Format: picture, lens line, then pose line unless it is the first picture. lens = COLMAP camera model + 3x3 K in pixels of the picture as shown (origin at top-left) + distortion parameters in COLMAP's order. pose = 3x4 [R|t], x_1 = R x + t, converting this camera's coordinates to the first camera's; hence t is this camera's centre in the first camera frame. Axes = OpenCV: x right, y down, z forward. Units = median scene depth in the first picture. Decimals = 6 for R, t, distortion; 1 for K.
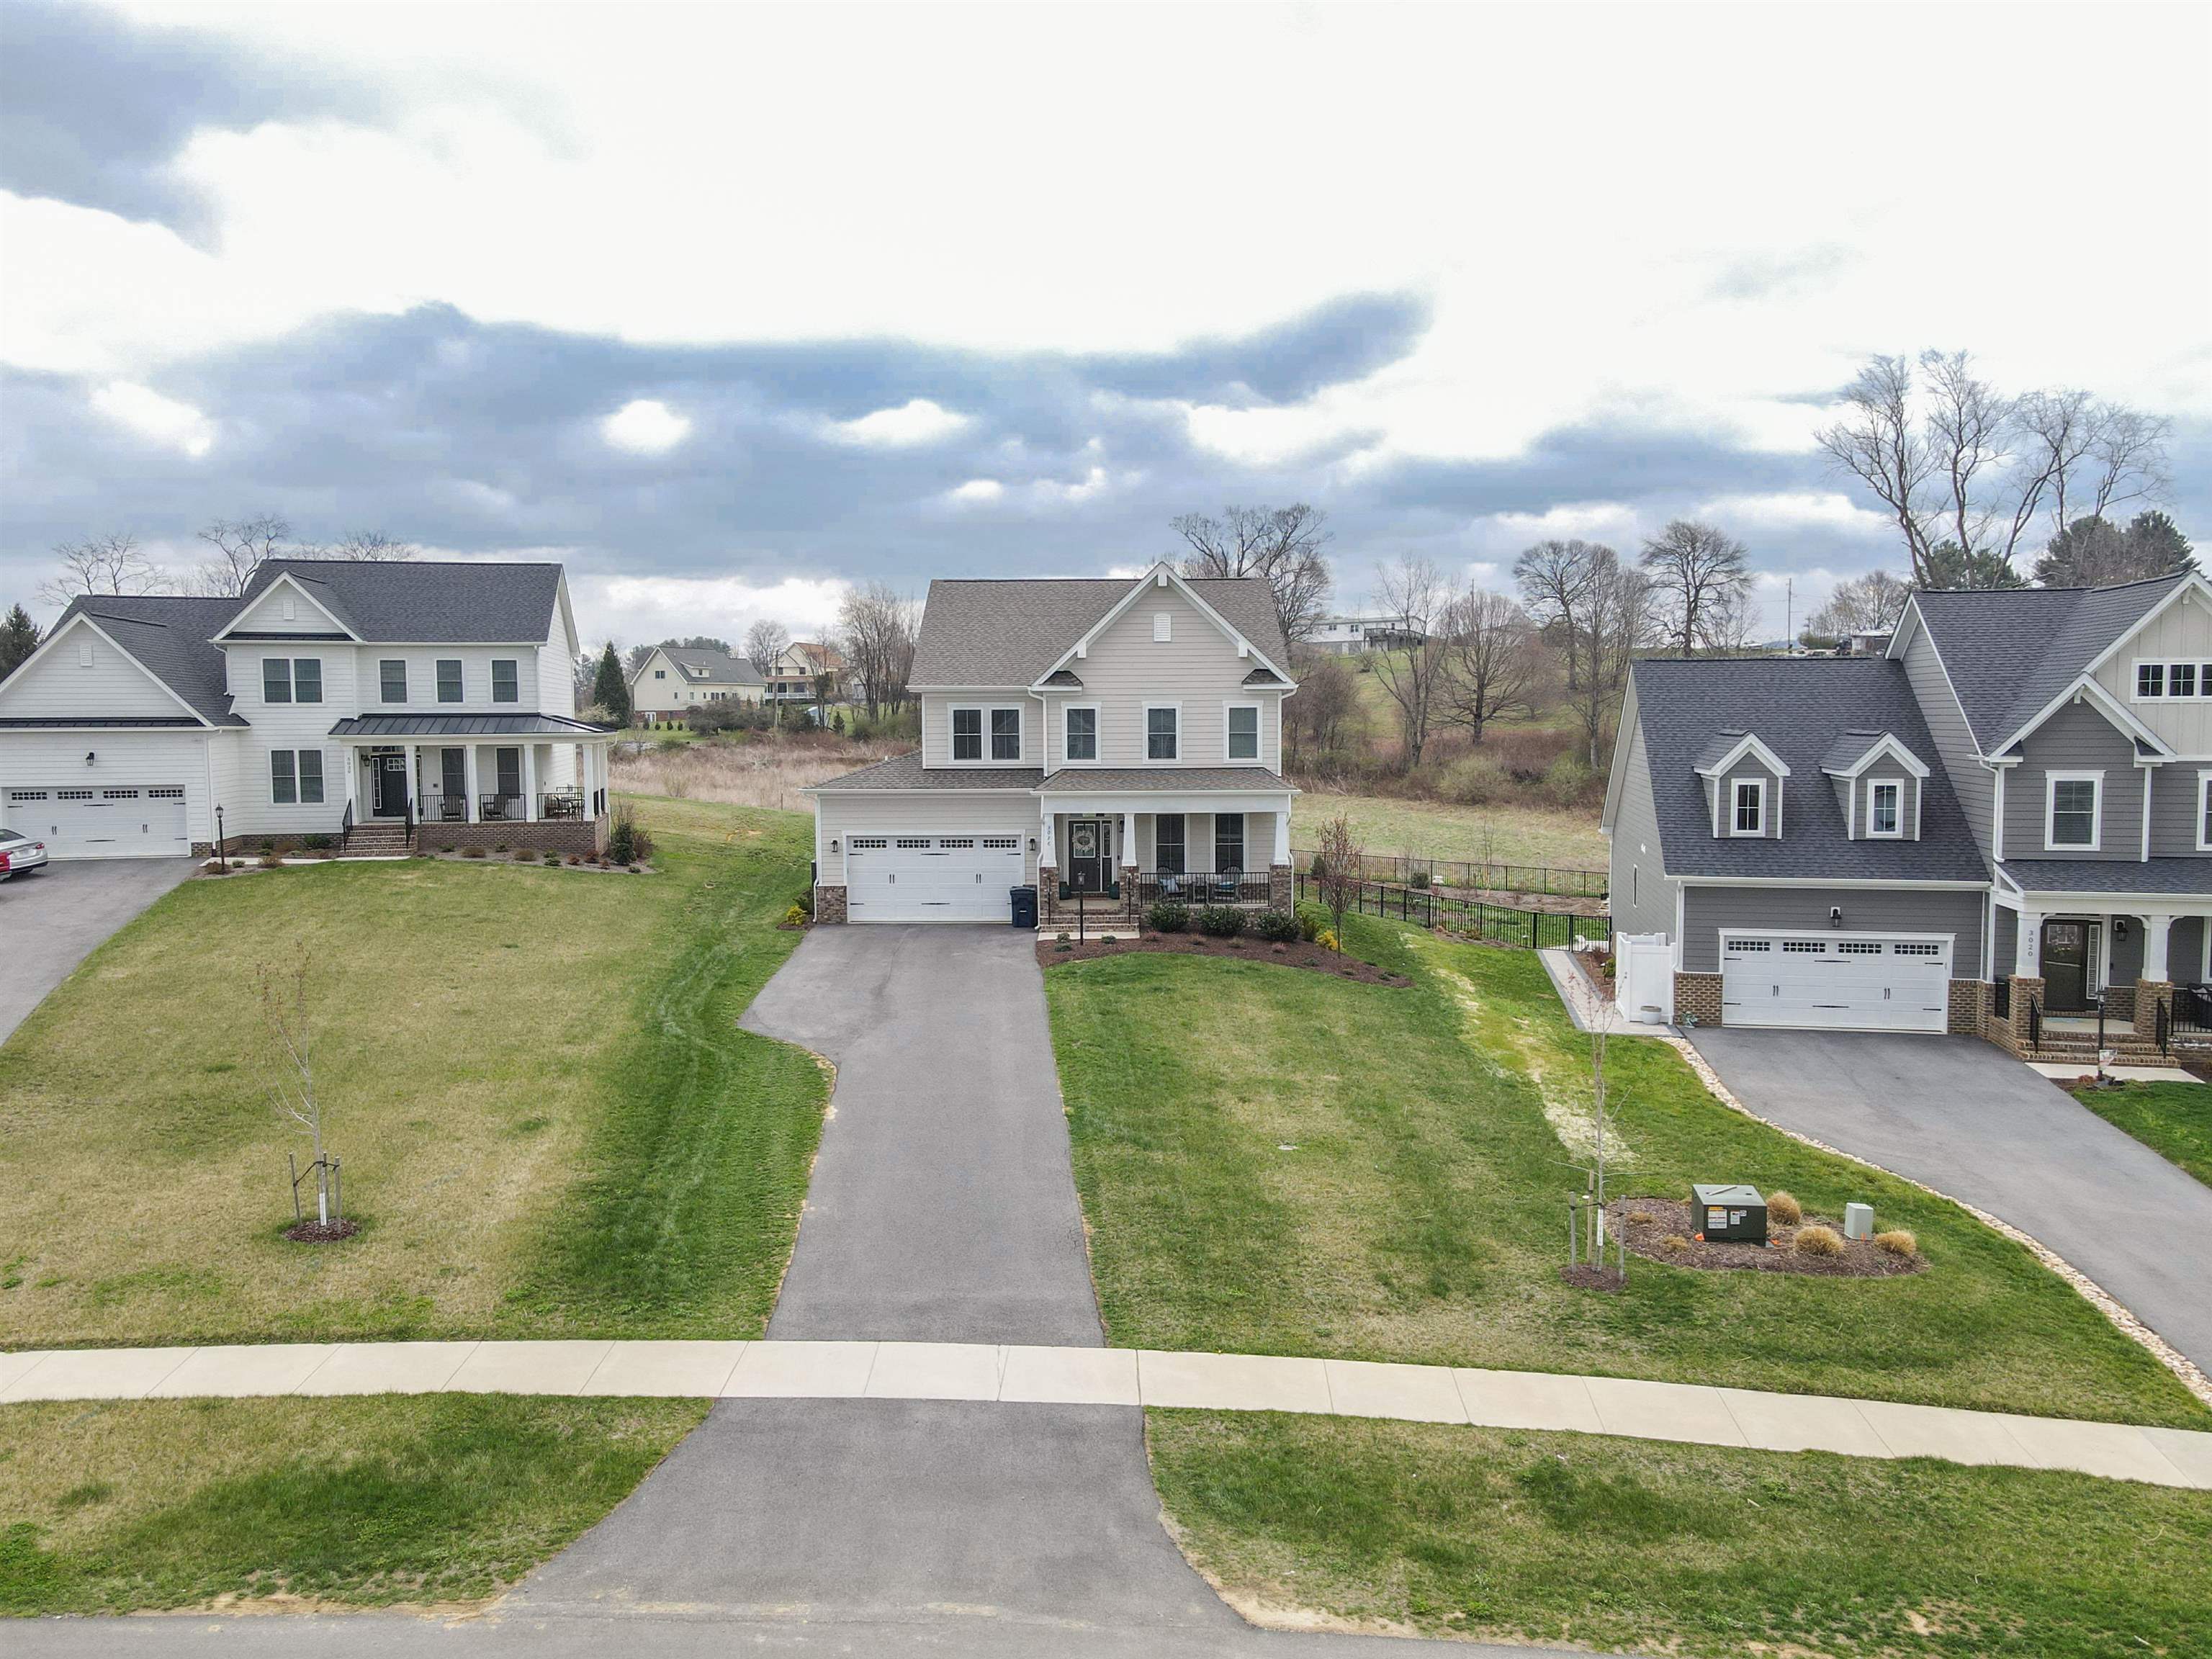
lens RADIAL K [[1608.4, 0, 1106.0], [0, 1608.4, 829.5], [0, 0, 1]] dist [0.003567, 0.030797]
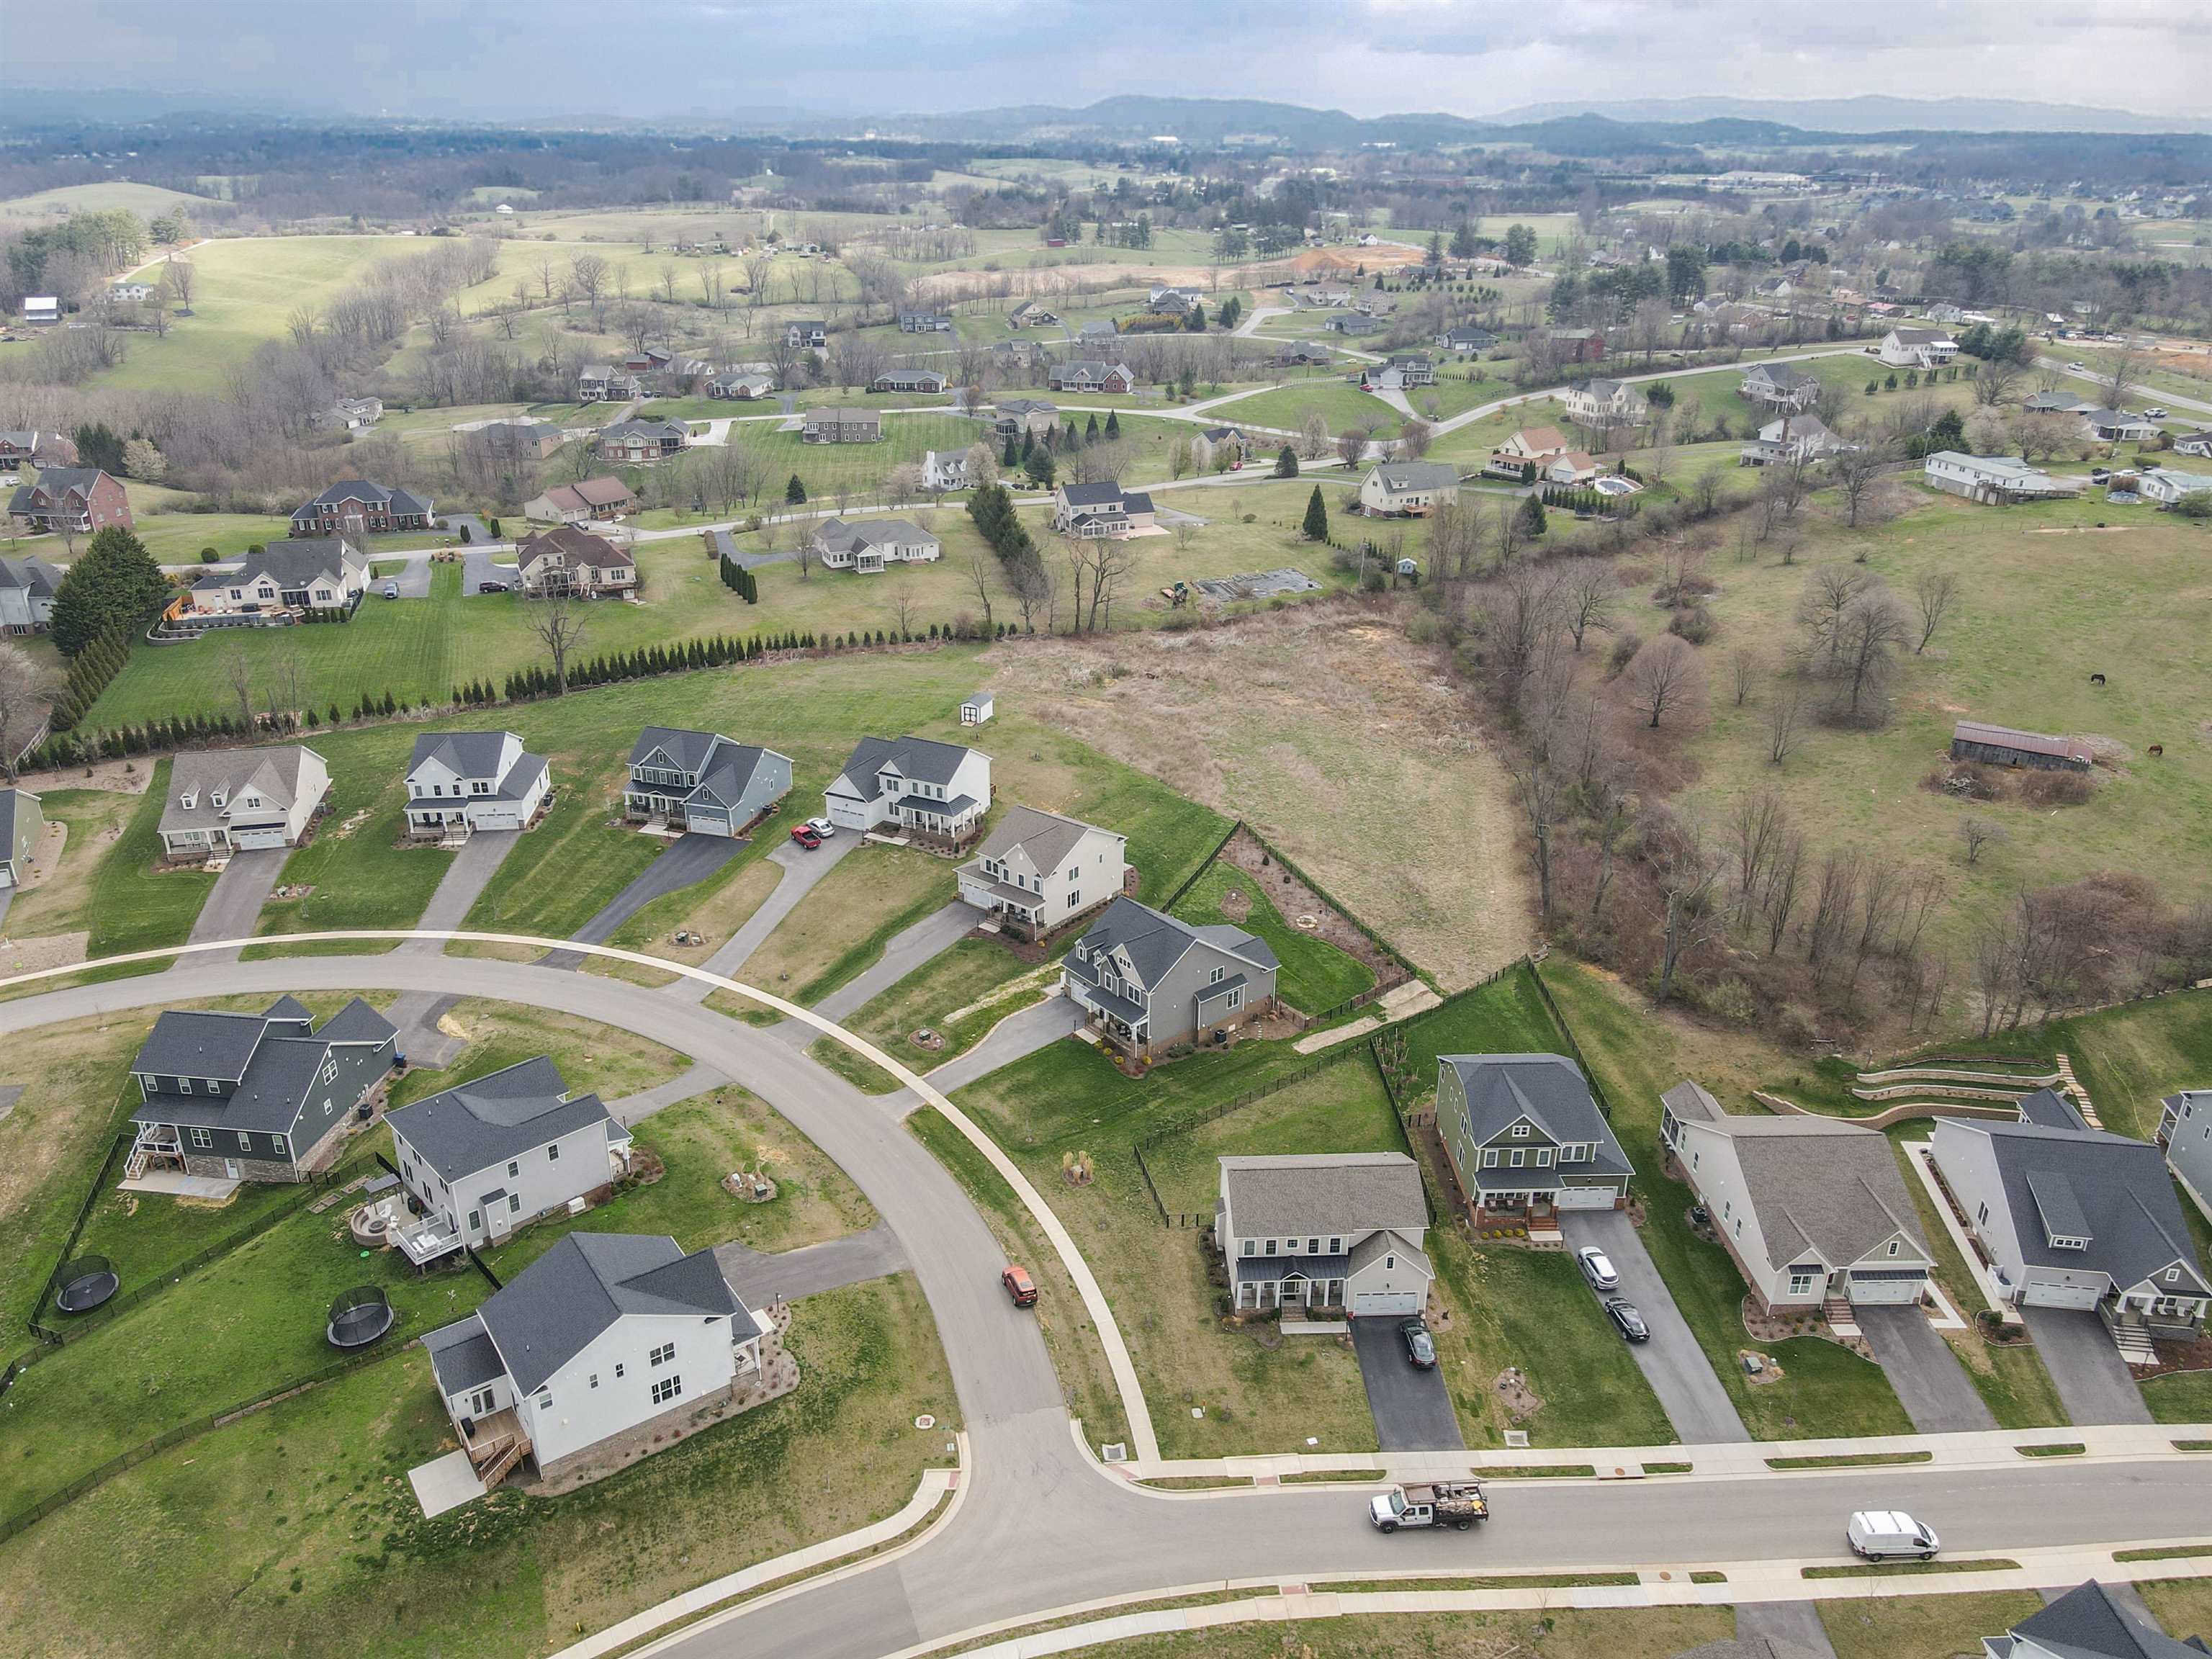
lens RADIAL K [[1608.4, 0, 1106.0], [0, 1608.4, 829.5], [0, 0, 1]] dist [0.003567, 0.030797]
pose [[0.776704, 0.258831, -0.574228, 2.442929], [-0.053987, 0.935668, 0.348727, -1.572711], [0.627548, -0.239857, 0.740710, -1.773688]]
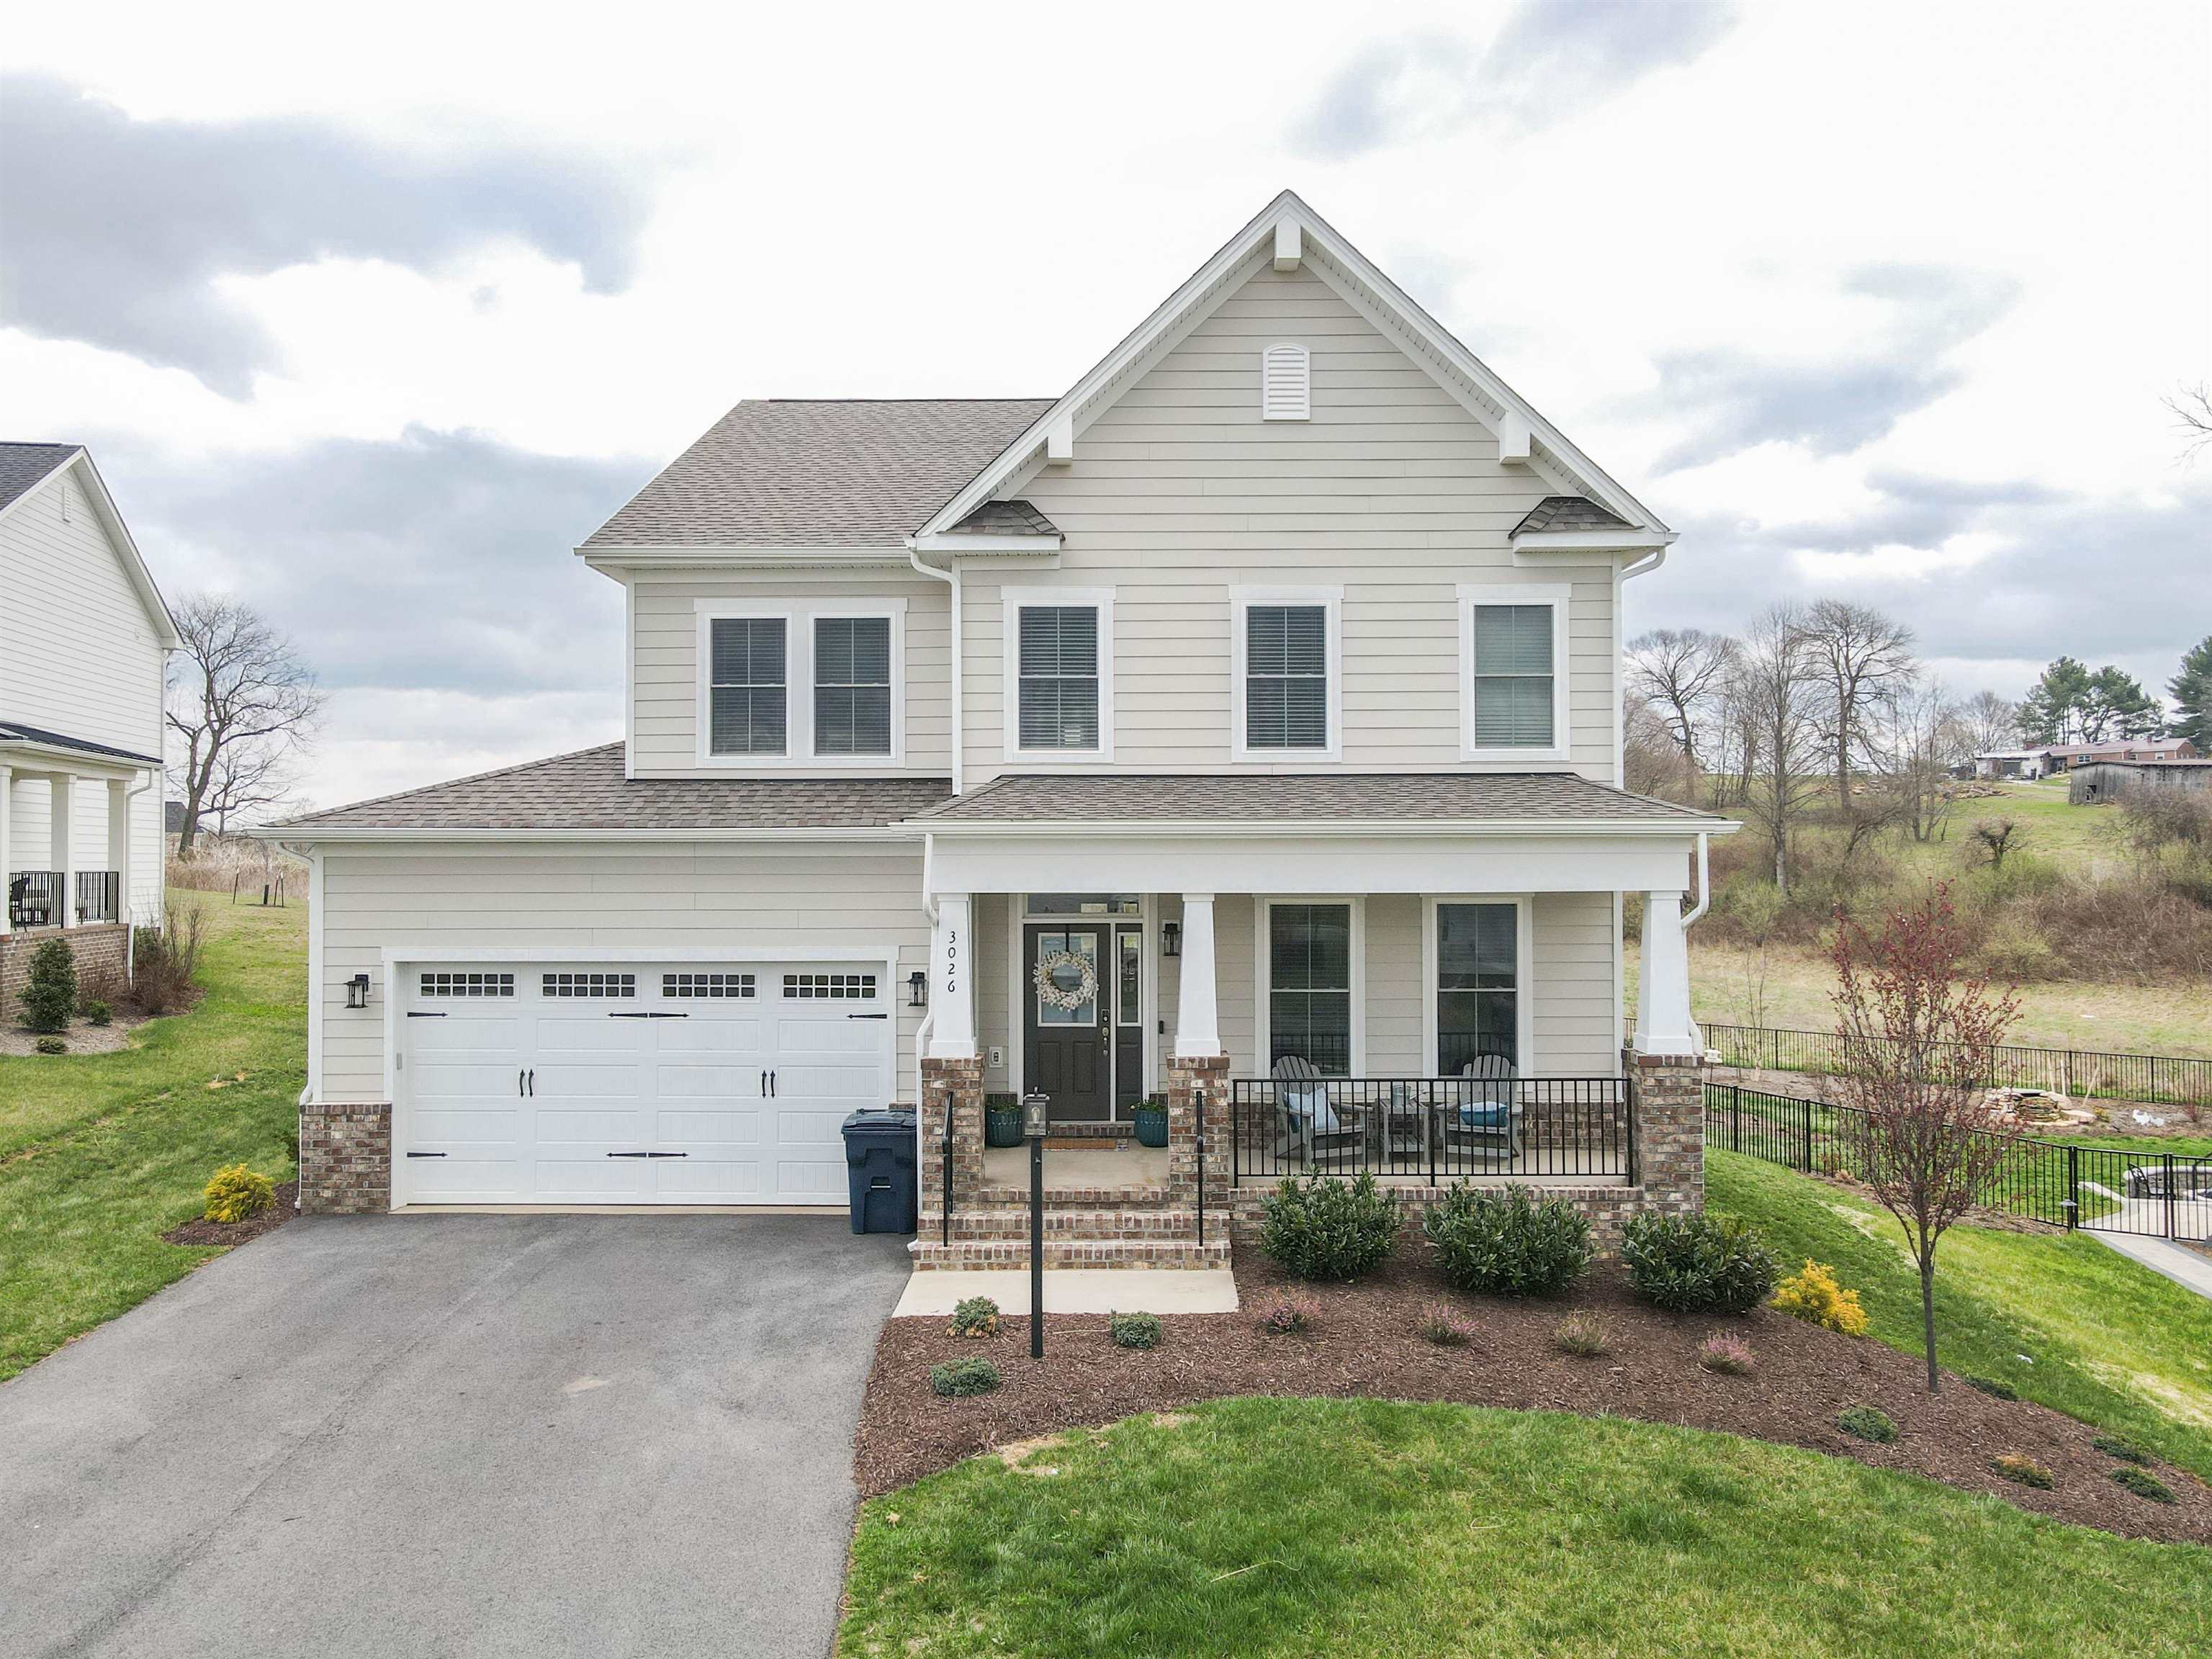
lens RADIAL K [[1605.1, 0, 1106.0], [0, 1605.1, 829.5], [0, 0, 1]] dist [0.018292, 0.004992]
pose [[0.999904, 0.003376, -0.013437, 0.000096], [-0.004589, 0.995811, -0.091322, 0.006602], [0.013073, 0.091375, 0.995731, 0.651466]]
